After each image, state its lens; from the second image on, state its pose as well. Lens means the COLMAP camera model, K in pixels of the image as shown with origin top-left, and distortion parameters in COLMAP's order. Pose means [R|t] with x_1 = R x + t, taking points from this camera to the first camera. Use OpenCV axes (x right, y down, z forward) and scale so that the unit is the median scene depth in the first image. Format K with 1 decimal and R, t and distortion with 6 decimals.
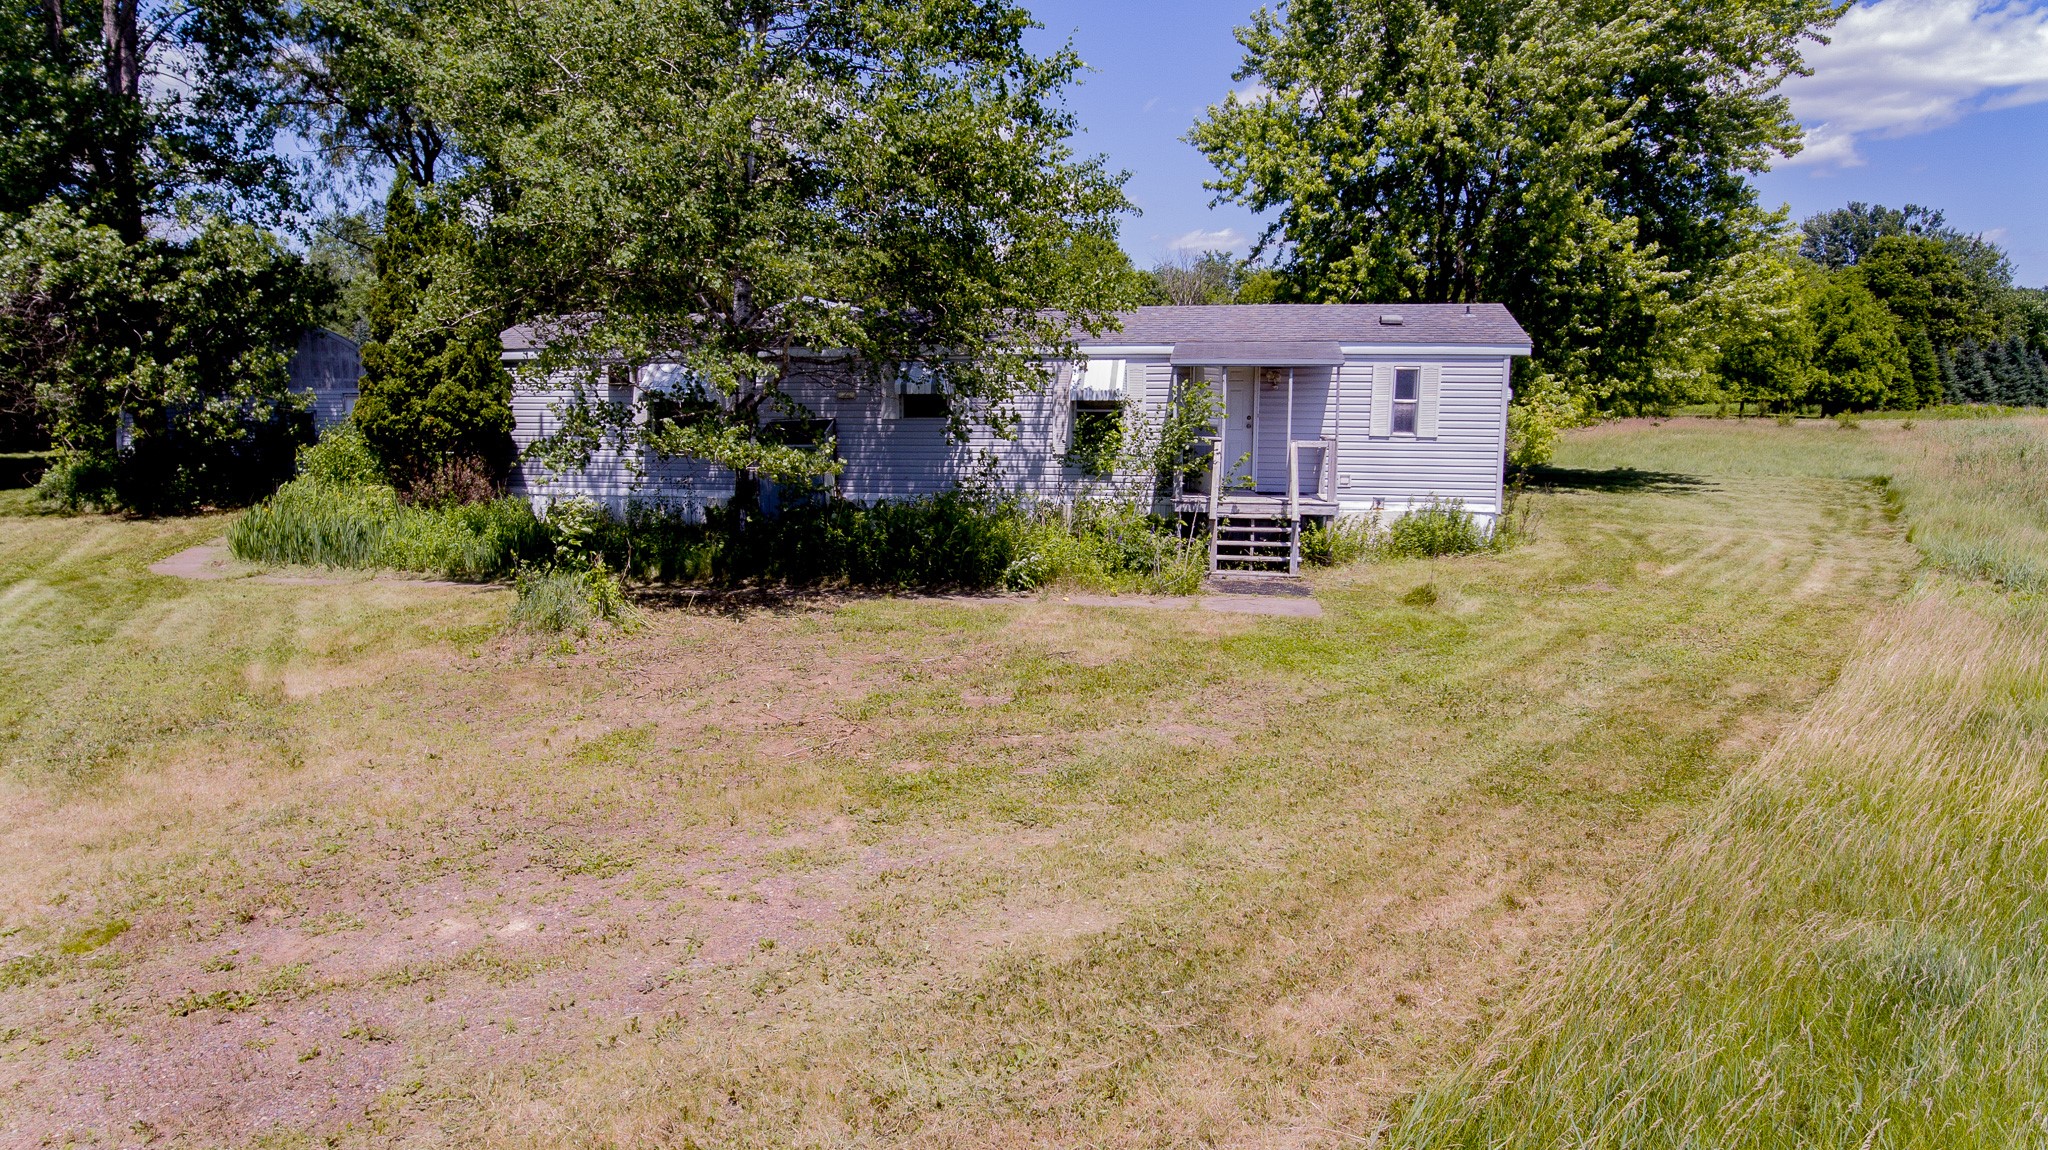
lens RADIAL K [[1197.6, 0, 1024.0], [0, 1197.6, 575.0], [0, 0, 1]] dist [-0.004930, -0.003977]
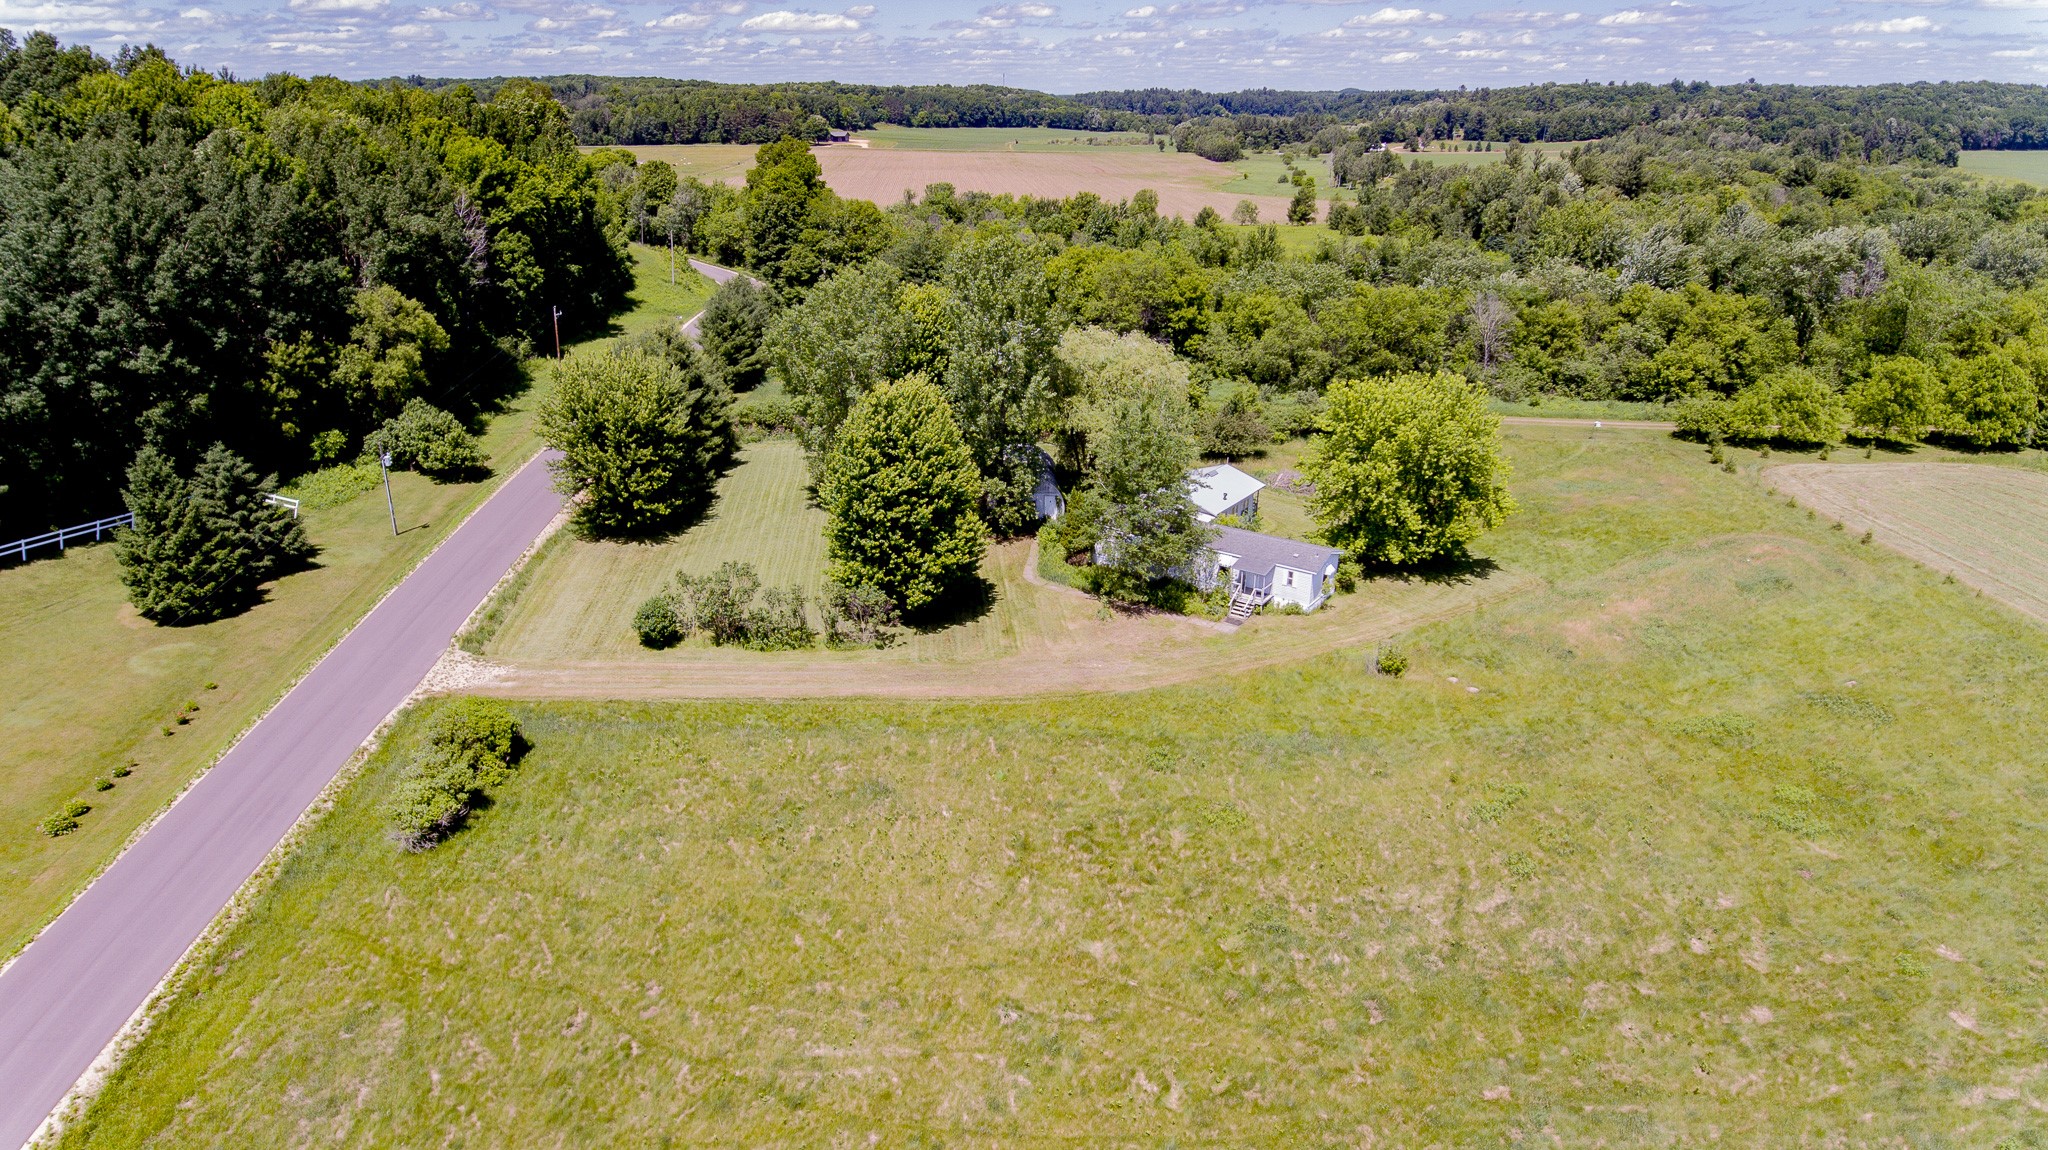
lens RADIAL K [[1269.8, 0, 1024.0], [0, 1269.8, 575.0], [0, 0, 1]] dist [-0.000451, -0.000509]
pose [[0.919006, 0.153924, -0.362954, 0.975084], [-0.075204, 0.972173, 0.221867, -0.977064], [0.387005, -0.176602, 0.905008, -3.111714]]
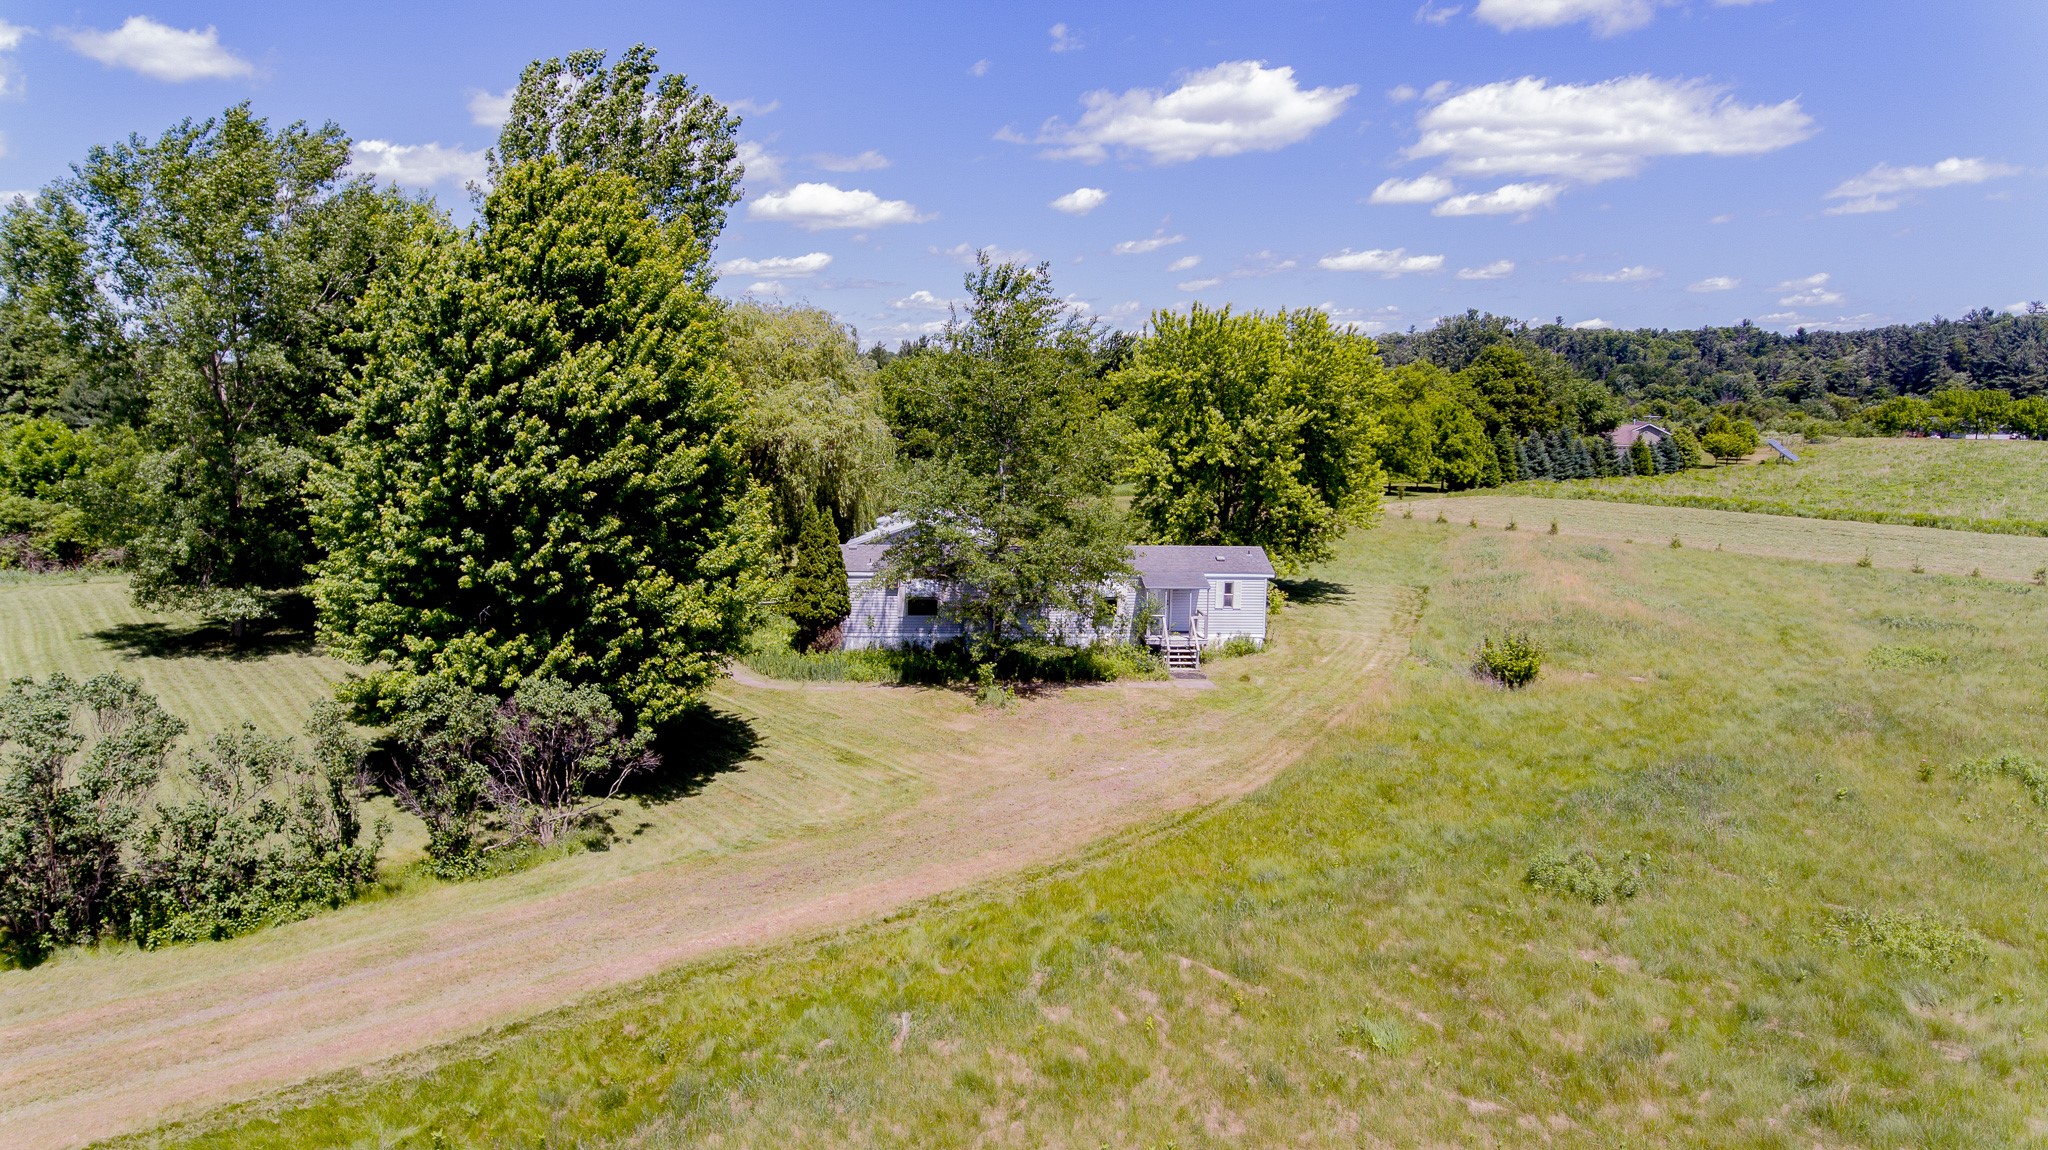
lens RADIAL K [[1188.4, 0, 1024.0], [0, 1188.4, 575.0], [0, 0, 1]] dist [0.000860, -0.025862]
pose [[0.975486, -0.024783, 0.218660, -0.586168], [0.026054, 0.999656, -0.002929, -0.170394], [-0.218512, 0.008554, 0.975797, -1.223889]]
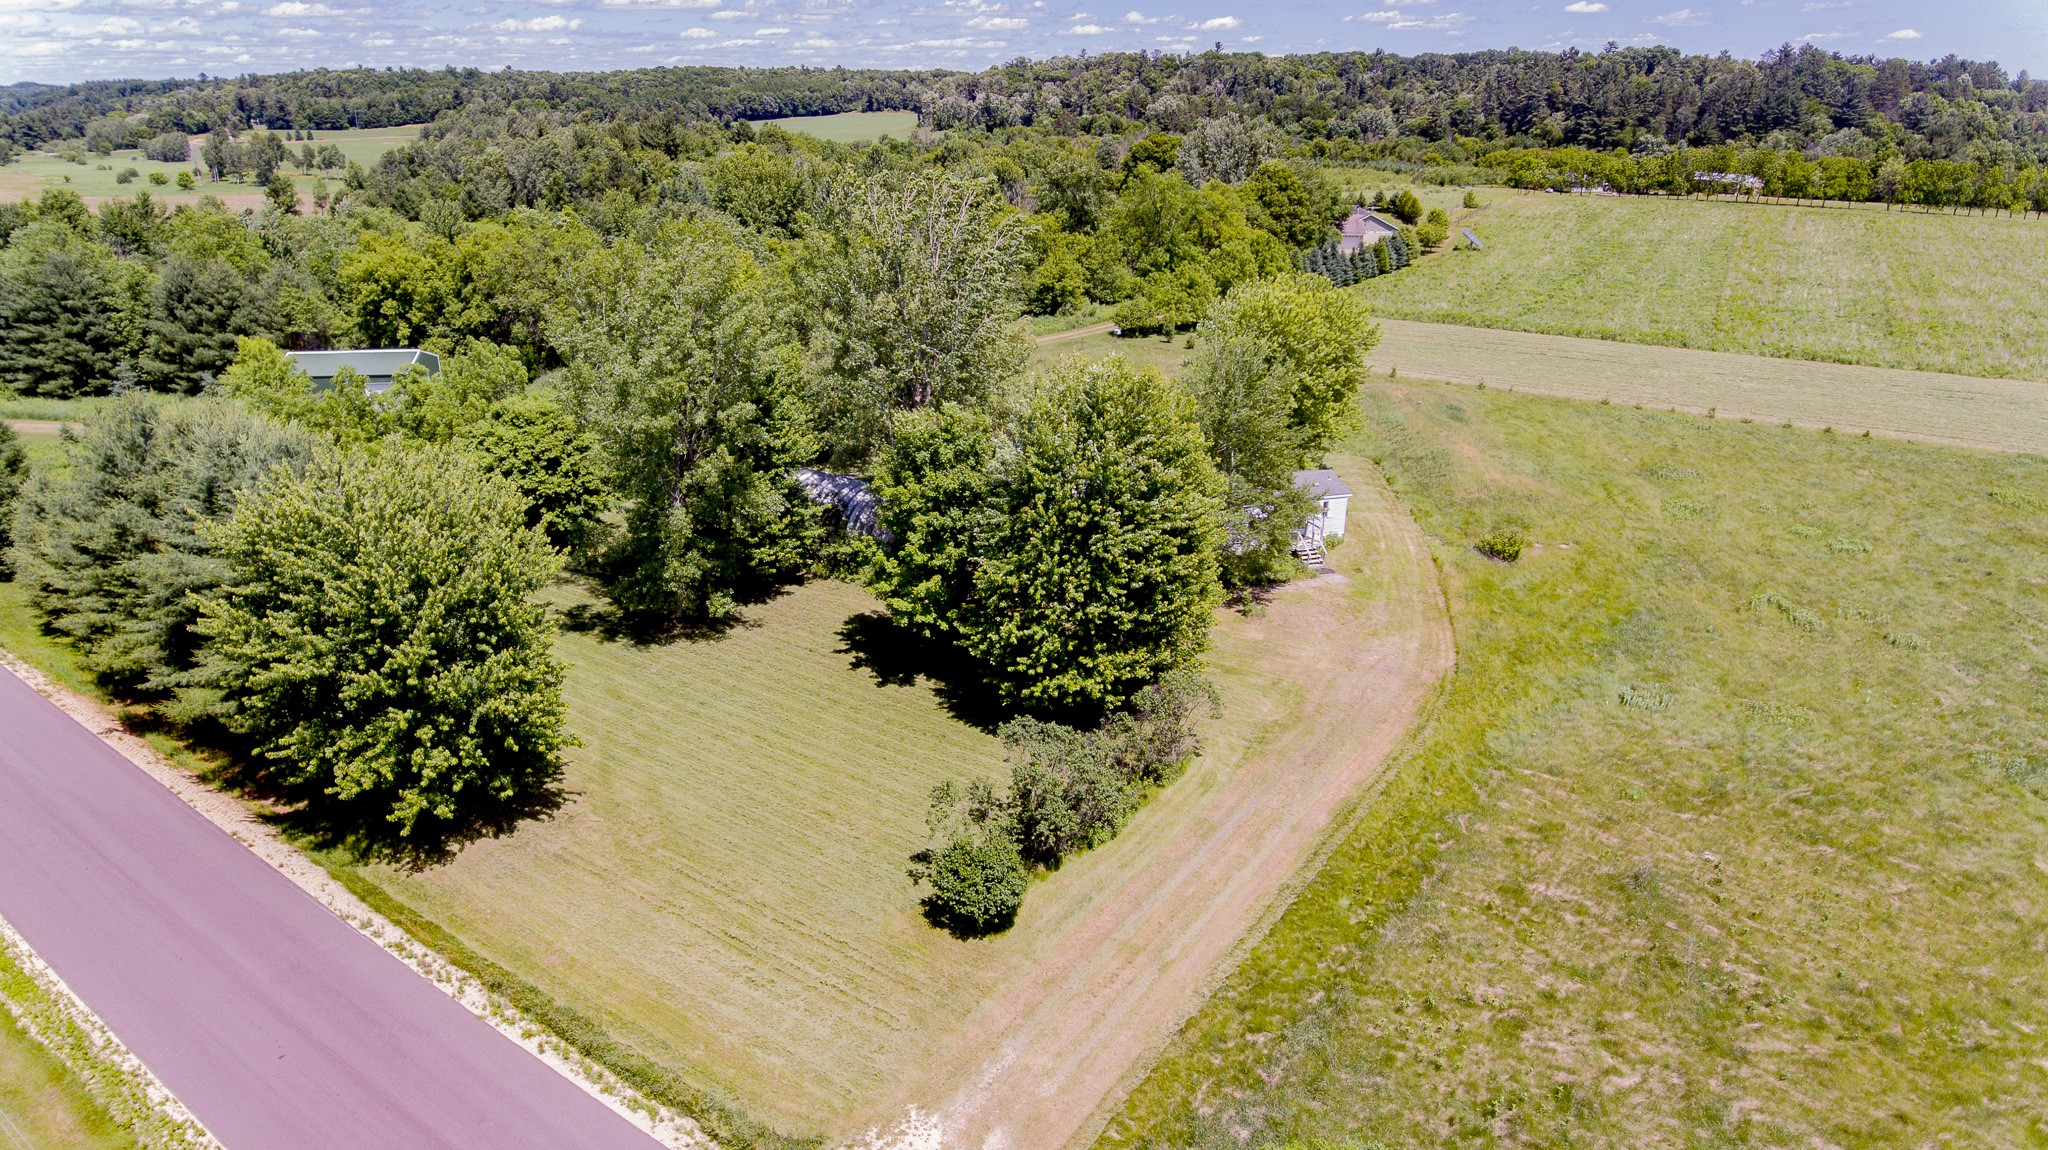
lens RADIAL K [[1187.5, 0, 1024.0], [0, 1187.5, 575.0], [0, 0, 1]] dist [-0.002679, -0.001177]
pose [[0.866902, -0.183453, 0.463493, -2.220793], [0.072095, 0.966182, 0.247577, -0.909936], [-0.493237, -0.181210, 0.850811, -1.695405]]
